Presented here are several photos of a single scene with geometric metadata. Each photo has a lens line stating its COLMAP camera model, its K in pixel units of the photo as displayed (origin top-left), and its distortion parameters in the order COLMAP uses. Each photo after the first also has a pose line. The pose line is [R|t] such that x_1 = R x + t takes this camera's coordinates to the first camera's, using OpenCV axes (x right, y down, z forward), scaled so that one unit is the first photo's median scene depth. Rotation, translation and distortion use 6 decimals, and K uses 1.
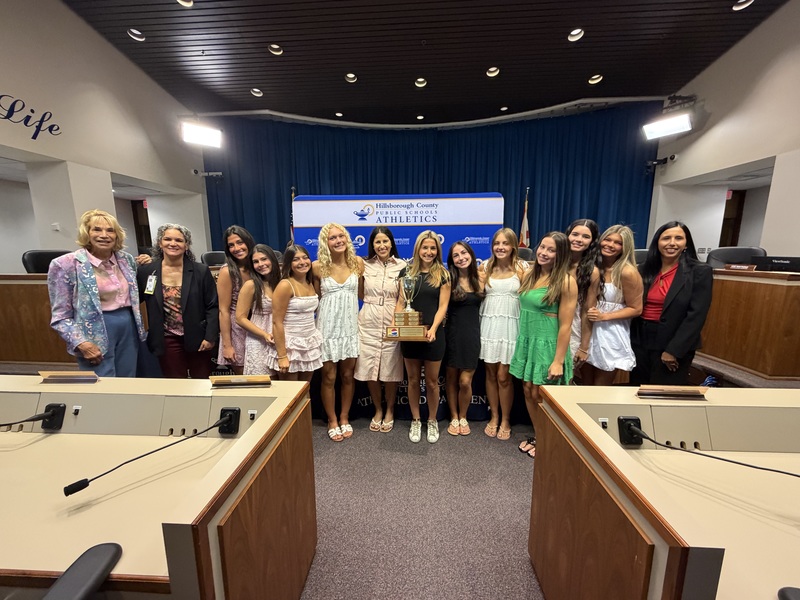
lens RADIAL K [[318.3, 0, 400.0], [0, 318.3, 300.0], [0, 0, 1]] dist [0.000214, 0.000012]
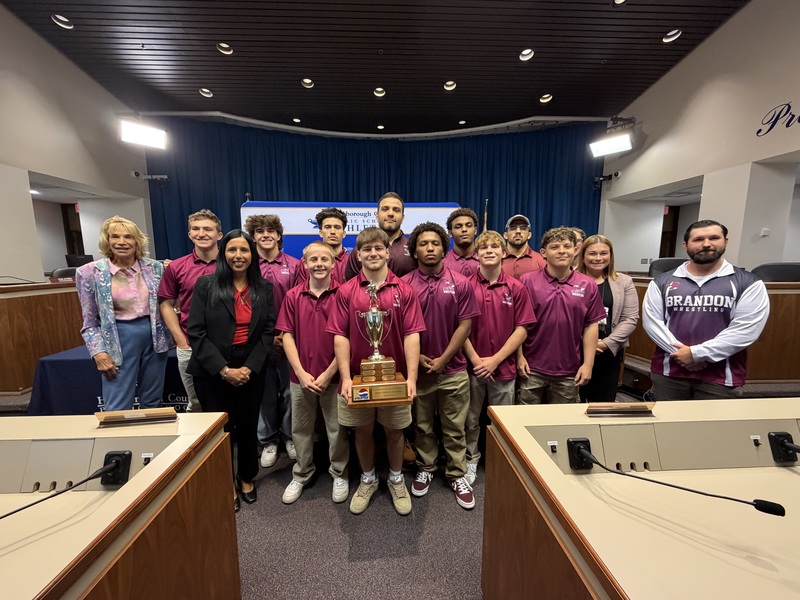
lens RADIAL K [[318.3, 0, 400.0], [0, 318.3, 300.0], [0, 0, 1]] dist [0.000214, 0.000012]
pose [[0.994917, -0.009145, 0.100278, 0.031305], [0.012158, 0.999491, -0.029480, -0.004605], [-0.099957, 0.030549, 0.994523, 0.032399]]
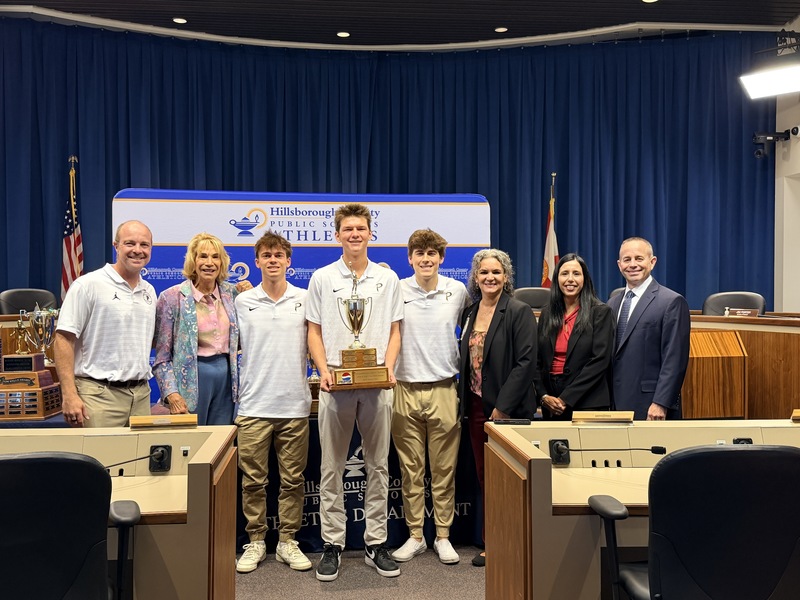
lens RADIAL K [[857.1, 0, 400.0], [0, 857.1, 300.0], [0, 0, 1]] dist [0.165408, -0.361265]
pose [[0.990626, 0.006070, 0.136467, -0.055528], [0.014768, 0.988398, -0.151164, 0.094885], [-0.135801, 0.151762, 0.979044, -0.507480]]
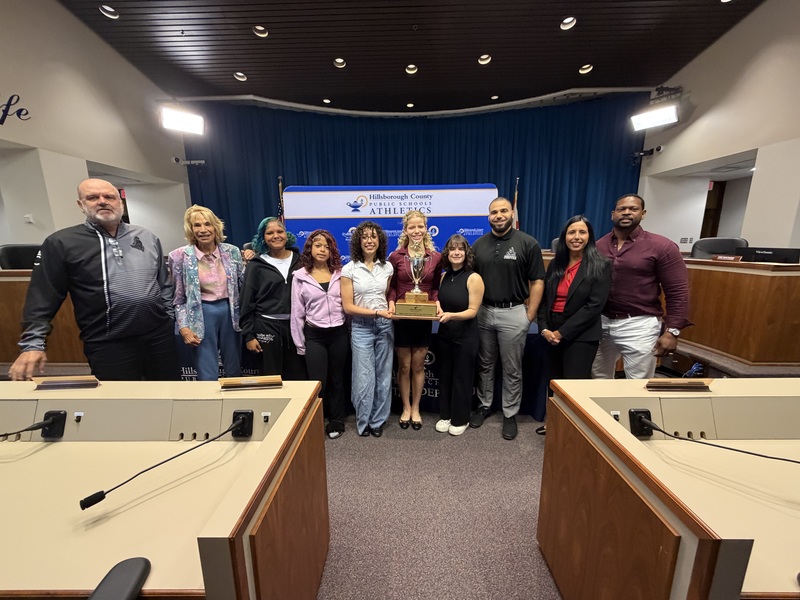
lens RADIAL K [[318.3, 0, 400.0], [0, 318.3, 300.0], [0, 0, 1]] dist [0.000214, 0.000012]
pose [[0.999053, -0.012362, 0.041719, -0.026328], [0.011048, 0.999440, 0.031578, -0.007803], [-0.042086, -0.031088, 0.998630, 0.004207]]
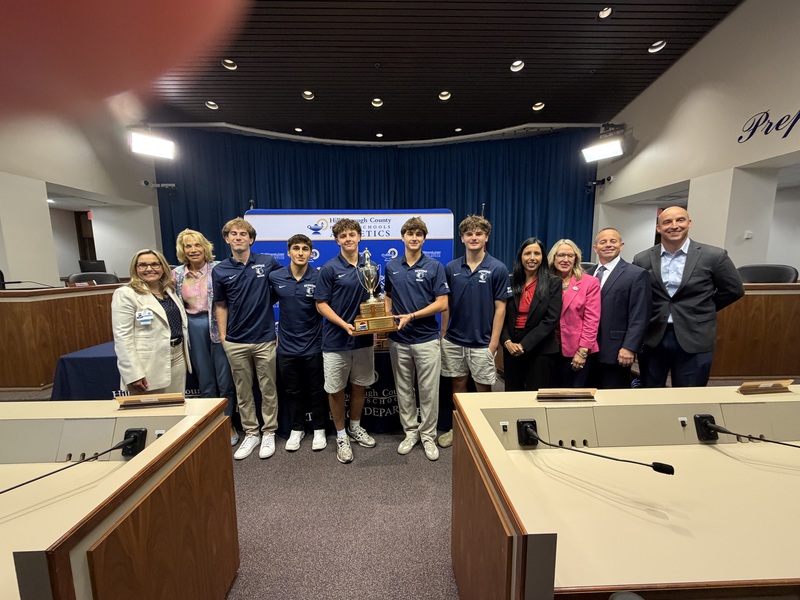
lens RADIAL K [[318.0, 0, 400.0], [0, 318.0, 300.0], [0, 0, 1]] dist [0.000377, 0.000112]
pose [[0.996194, -0.012324, 0.086288, 0.056958], [0.015645, 0.999158, -0.037917, -0.001136], [-0.085748, 0.039123, 0.995548, -0.015002]]
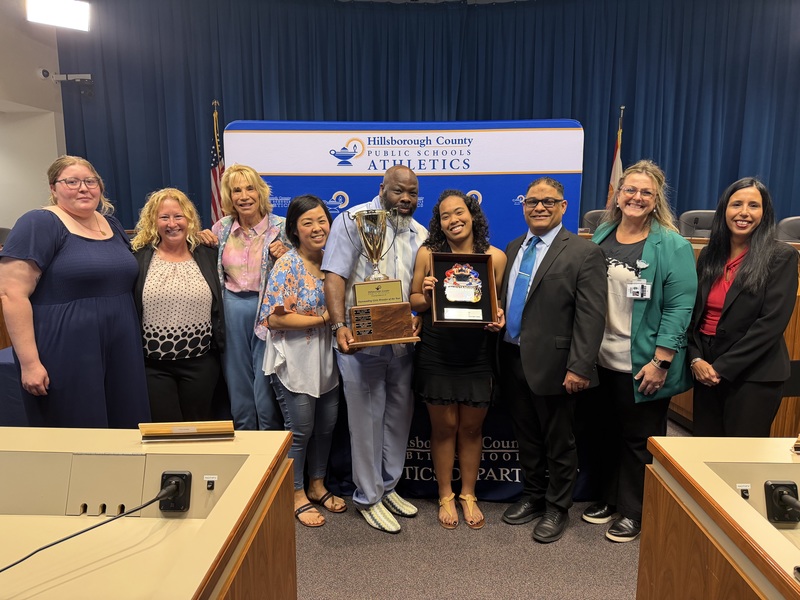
lens RADIAL K [[562.9, 0, 405.4], [0, 562.9, 297.4], [0, 0, 1]] dist [0.052862, -0.065020]
pose [[0.999746, 0.003002, 0.022324, -0.028016], [-0.002992, 0.999995, -0.000487, -0.005156], [-0.022325, 0.000421, 0.999751, -0.050499]]
